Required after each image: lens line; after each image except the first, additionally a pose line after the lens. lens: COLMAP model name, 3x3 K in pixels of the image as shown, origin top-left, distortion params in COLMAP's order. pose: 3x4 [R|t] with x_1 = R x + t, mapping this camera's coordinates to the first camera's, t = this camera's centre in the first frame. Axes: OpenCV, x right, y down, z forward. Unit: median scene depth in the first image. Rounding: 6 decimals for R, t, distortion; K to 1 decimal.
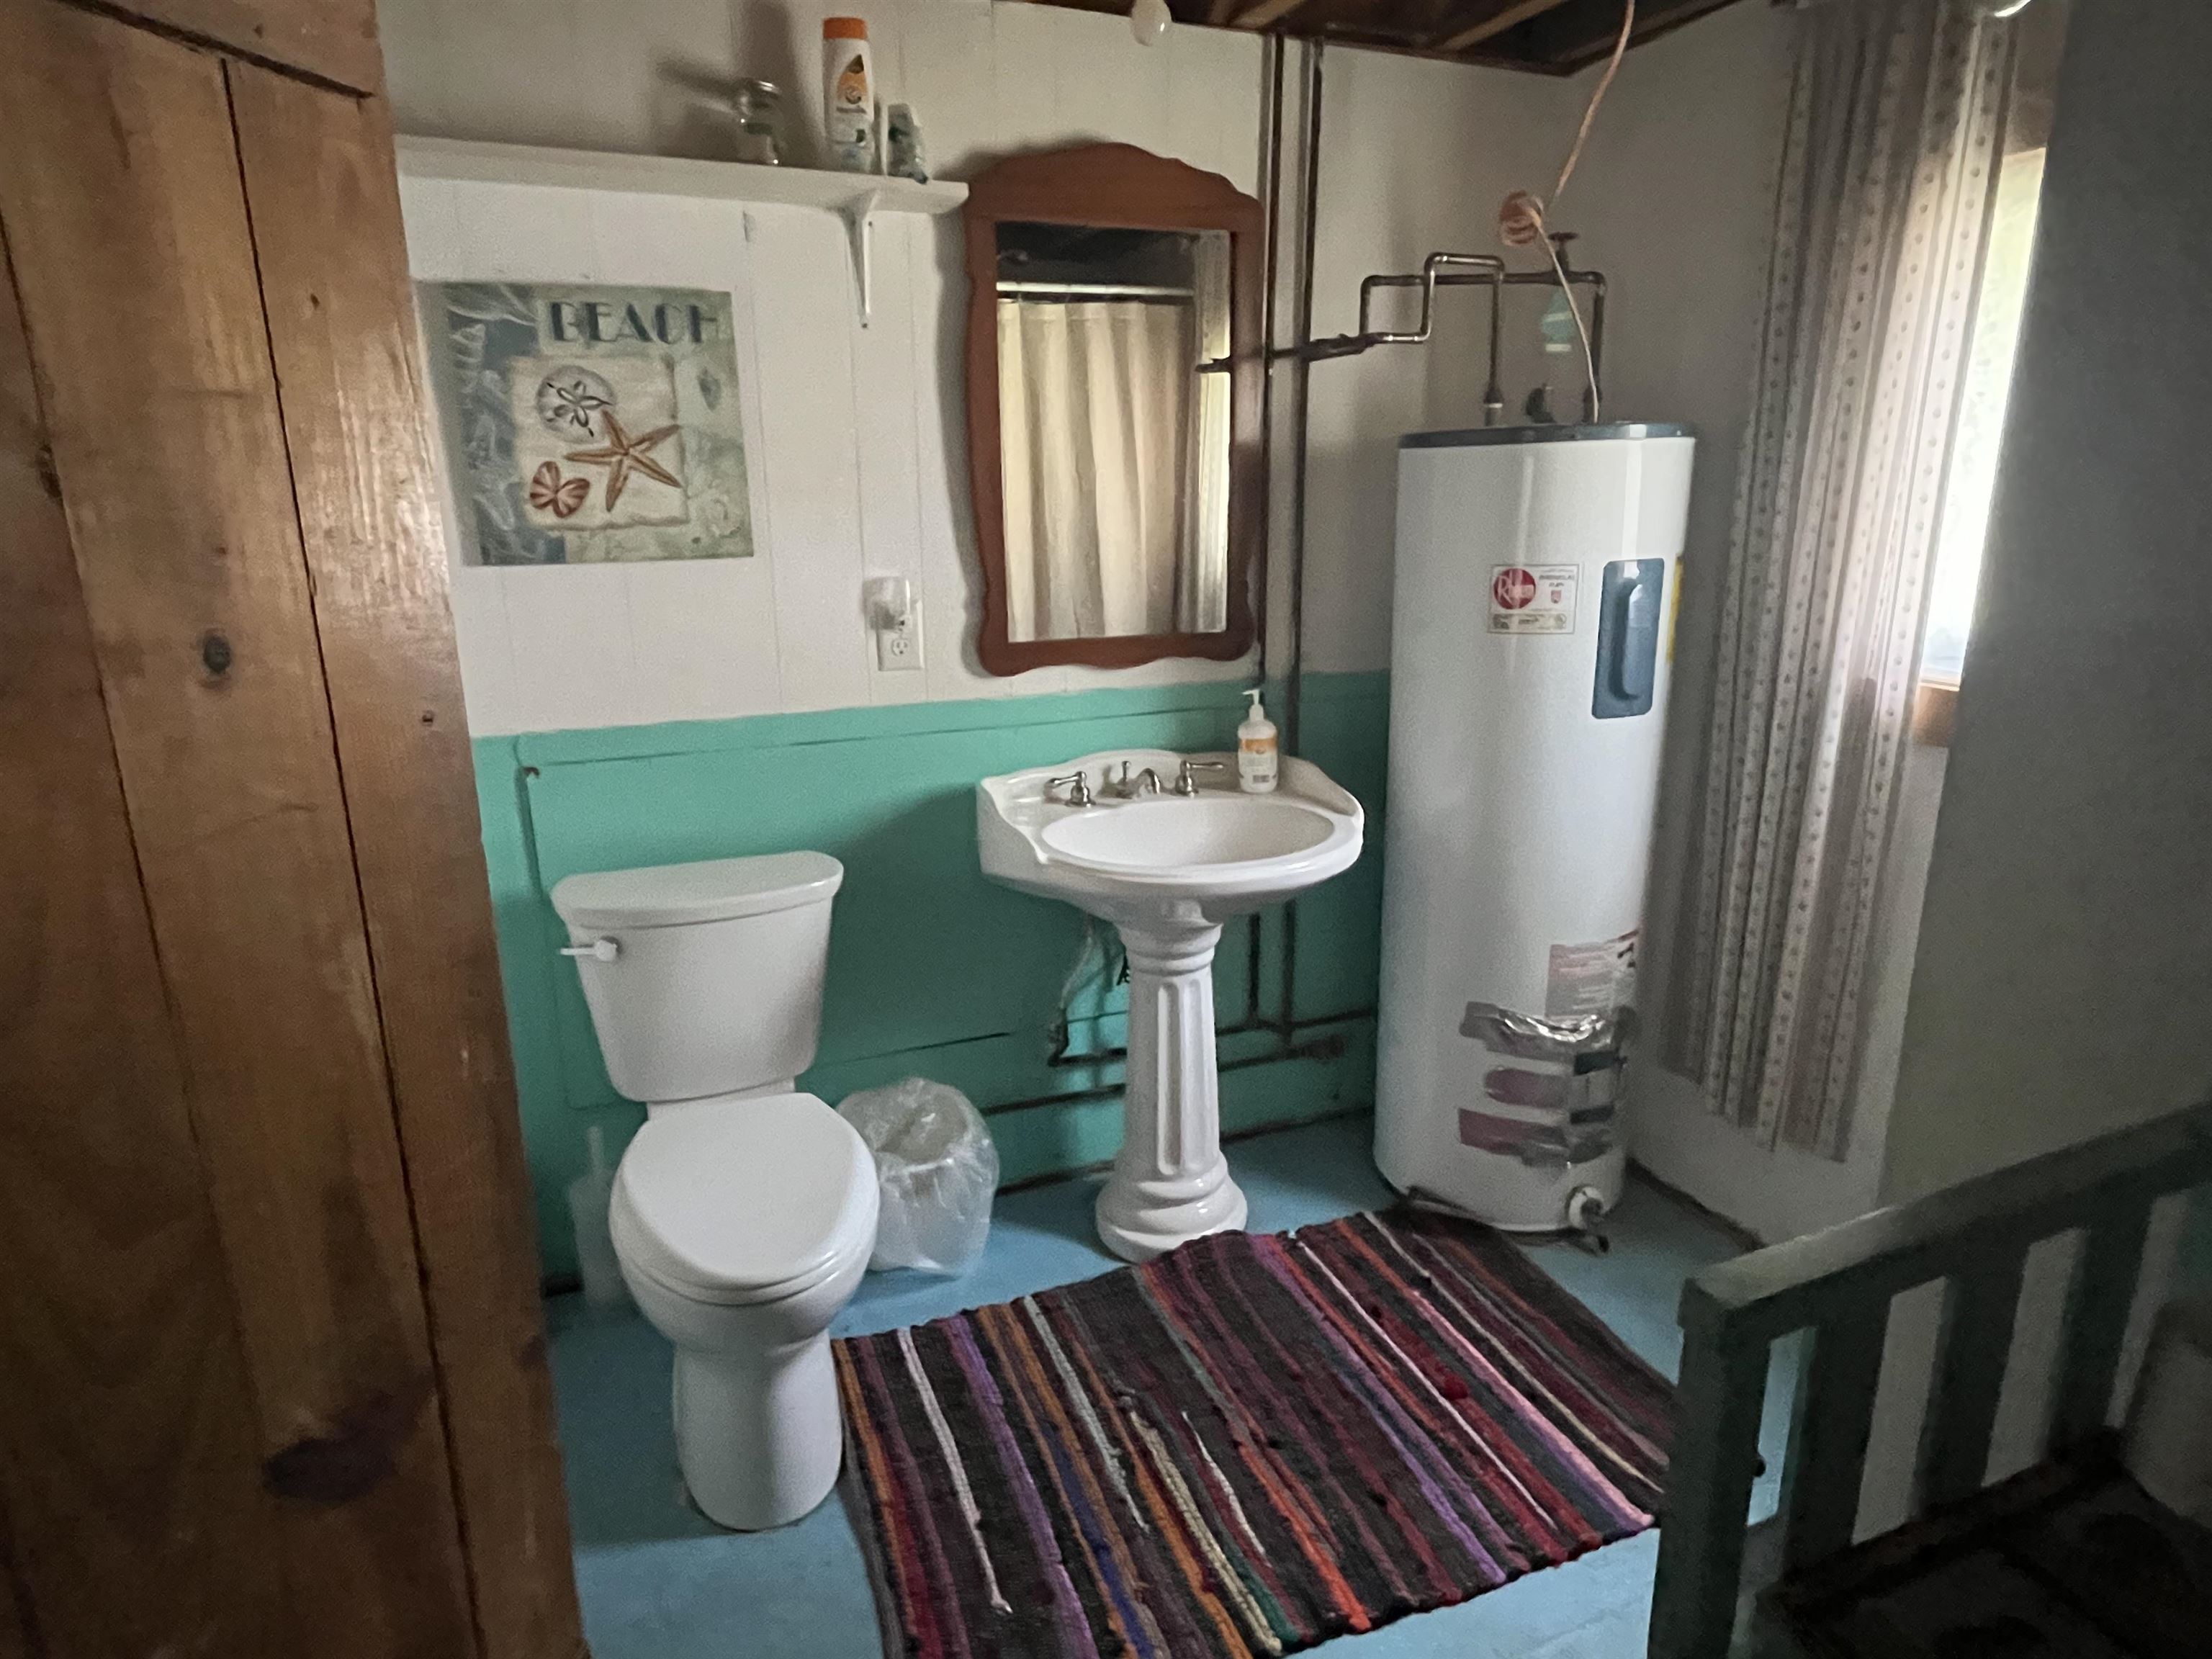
lens RADIAL K [[1255.3, 0, 1112.2], [0, 1255.3, 834.8], [0, 0, 1]] dist [-0.000518, -0.000288]
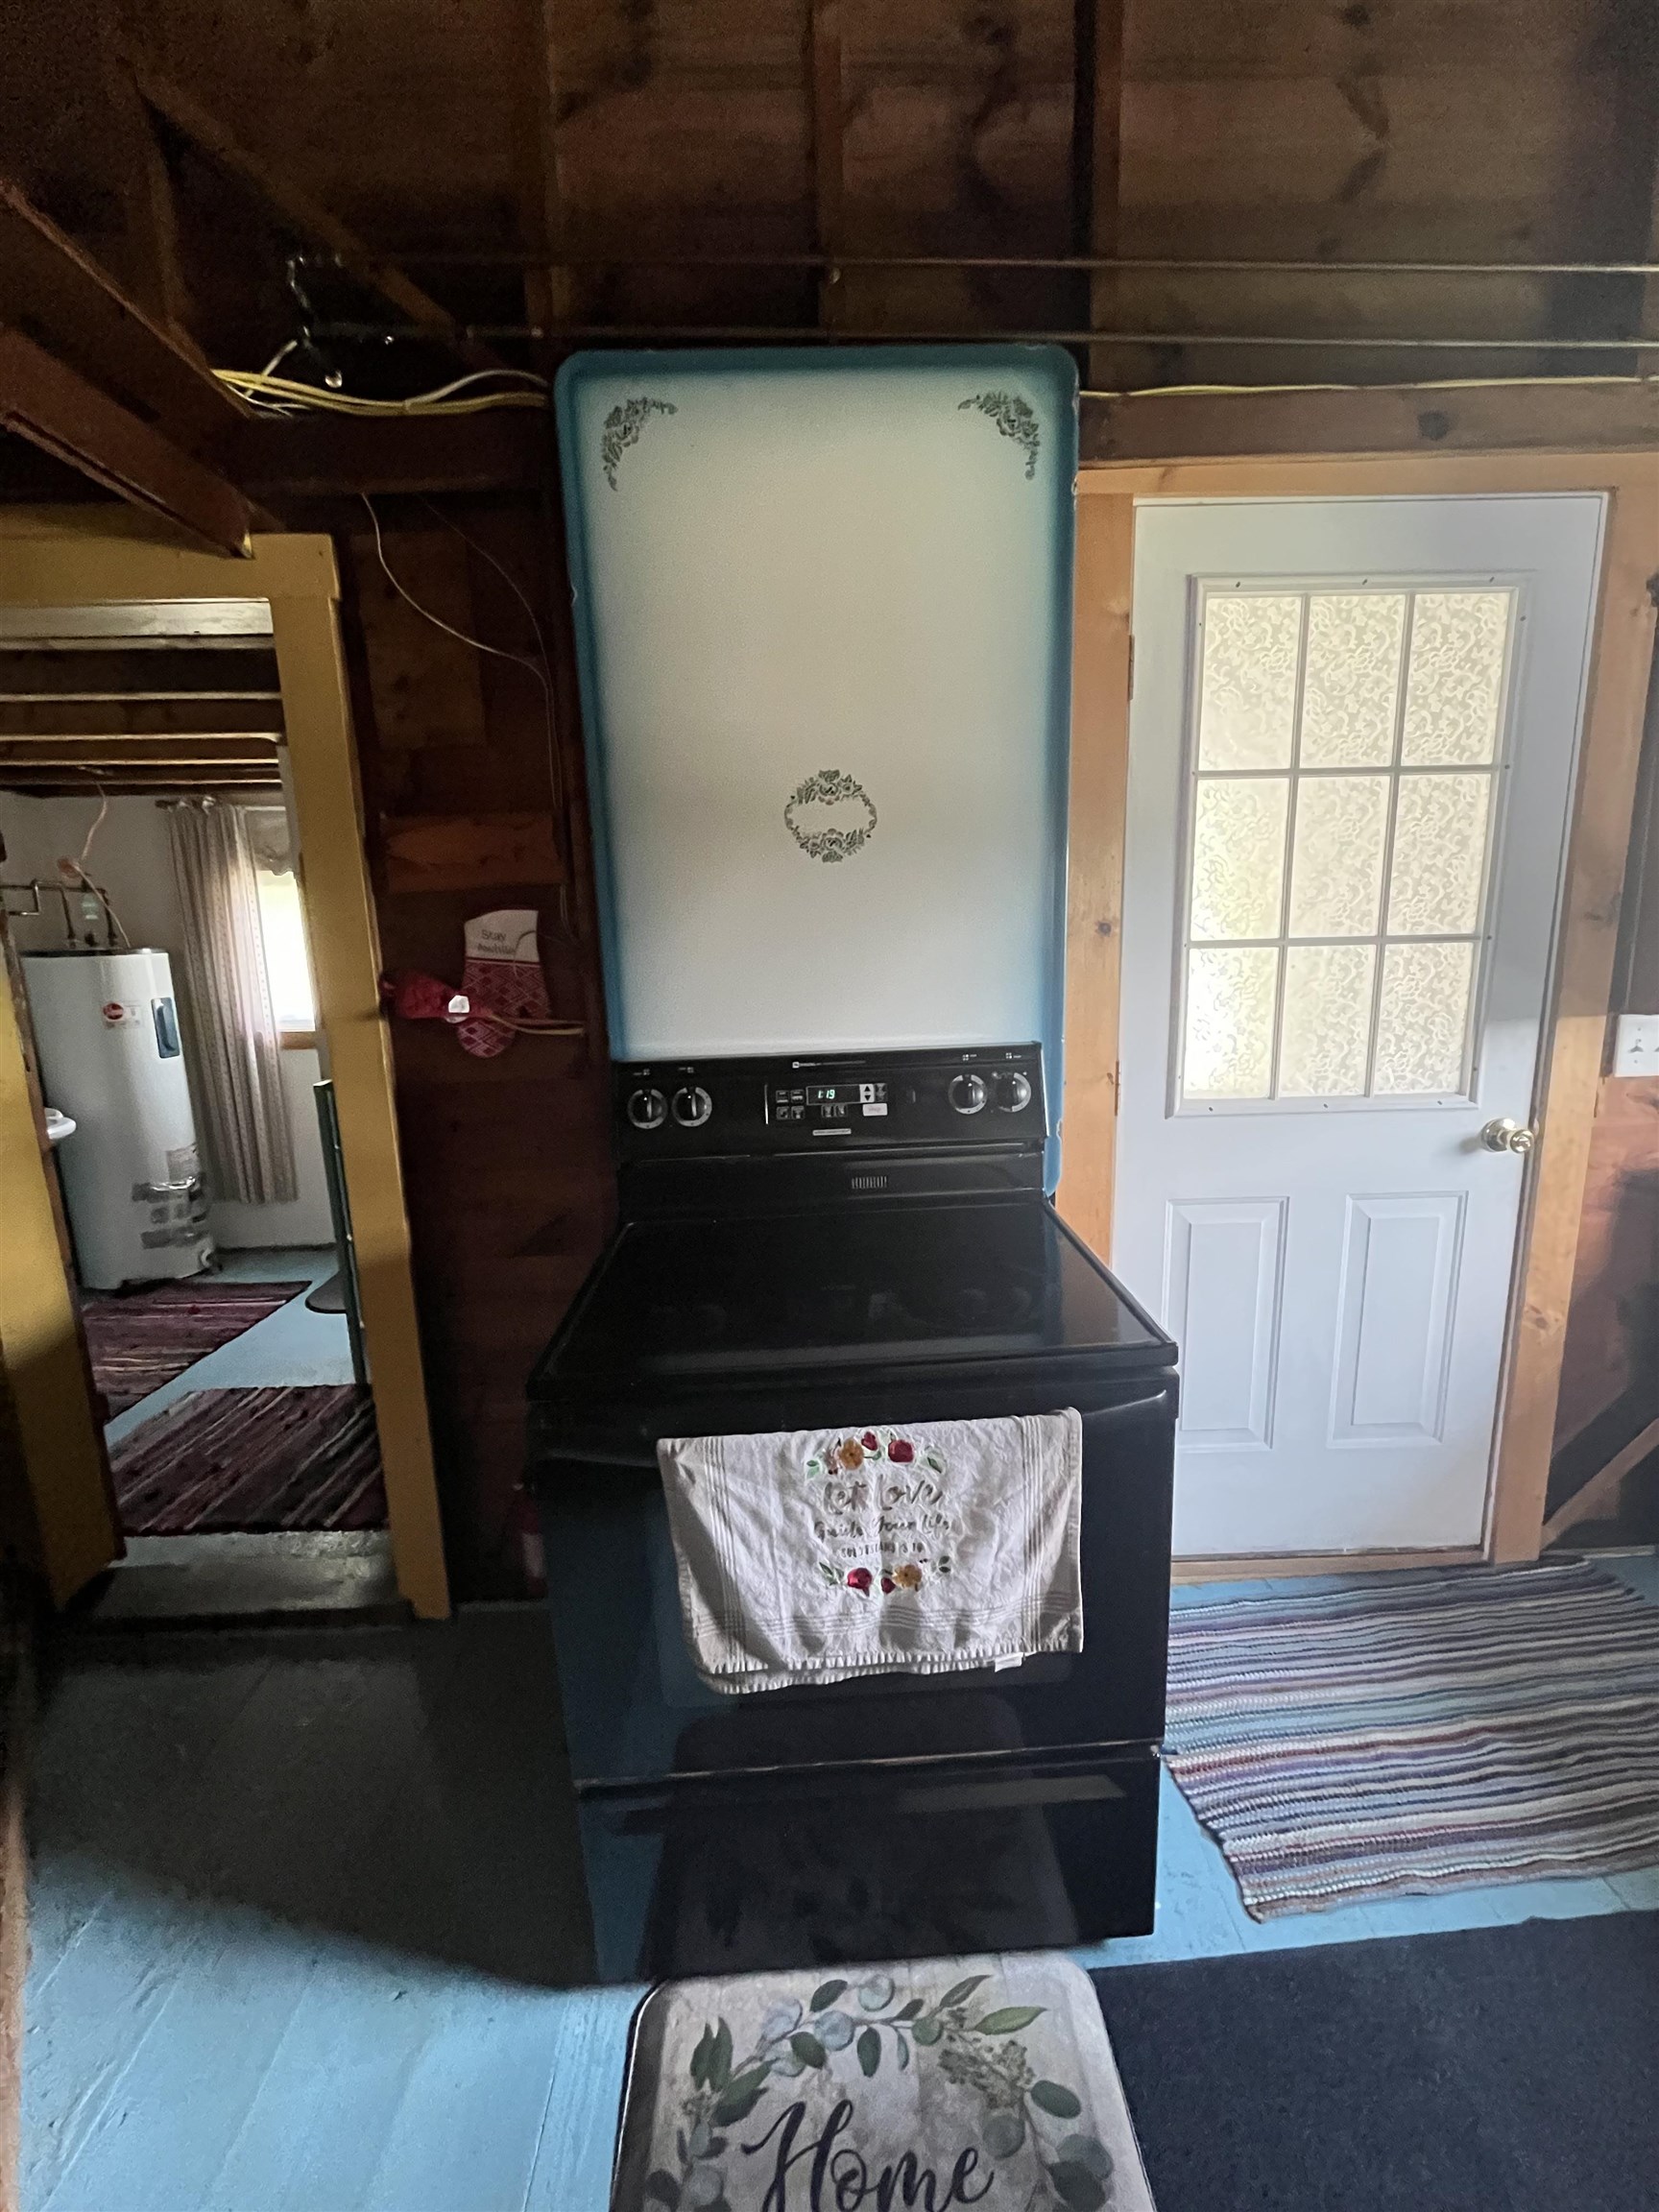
lens RADIAL K [[895.4, 0, 836.0], [0, 895.4, 1106.4], [0, 0, 1]] dist [-0.003173, 0.001101]
pose [[0.363032, -0.168533, 0.916408, -0.780307], [0.262238, 0.962232, 0.073076, 0.222763], [-0.894113, 0.213789, 0.393517, -0.906337]]
